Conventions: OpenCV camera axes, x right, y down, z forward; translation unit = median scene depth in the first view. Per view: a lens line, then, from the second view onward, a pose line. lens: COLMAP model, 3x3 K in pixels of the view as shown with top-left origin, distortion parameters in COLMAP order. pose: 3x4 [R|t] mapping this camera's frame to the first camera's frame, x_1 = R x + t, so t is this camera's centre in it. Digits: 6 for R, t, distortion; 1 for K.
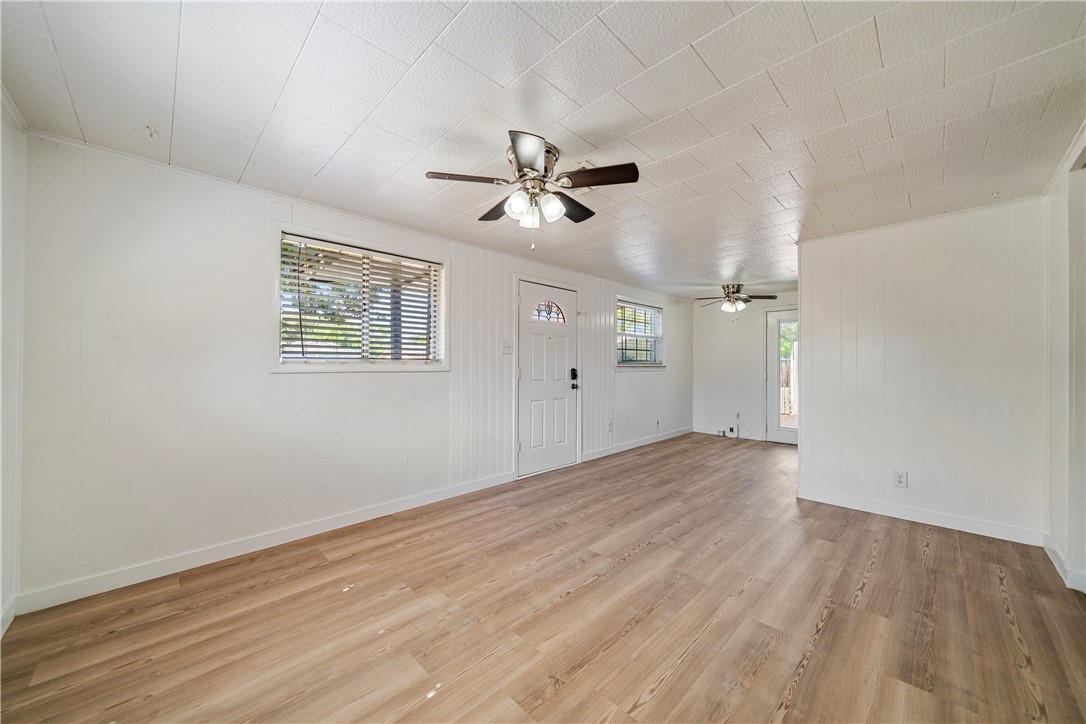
lens RADIAL K [[414.3, 0, 545.1], [0, 414.3, 363.7], [0, 0, 1]] dist [-0.000432, -0.000017]
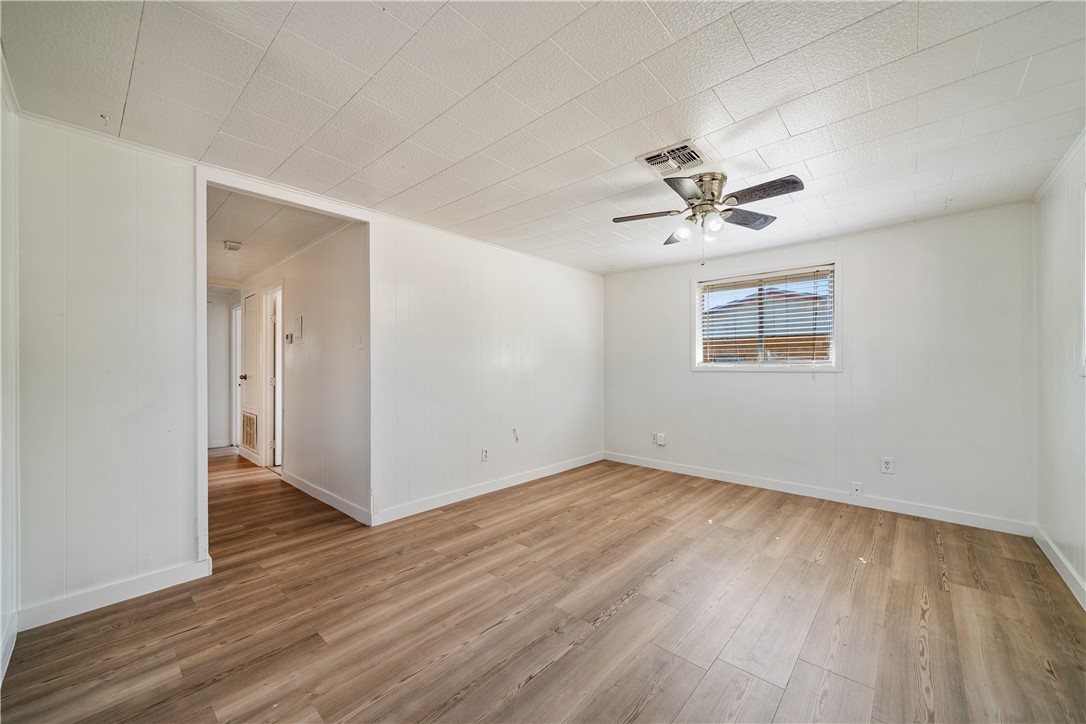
lens RADIAL K [[414.3, 0, 541.0], [0, 414.3, 365.8], [0, 0, 1]] dist [-0.000432, -0.000017]
pose [[-0.999370, -0.002593, -0.035400, 0.431962], [-0.002353, 0.999974, -0.006811, 0.009551], [0.035416, -0.006724, -0.999350, 1.991451]]
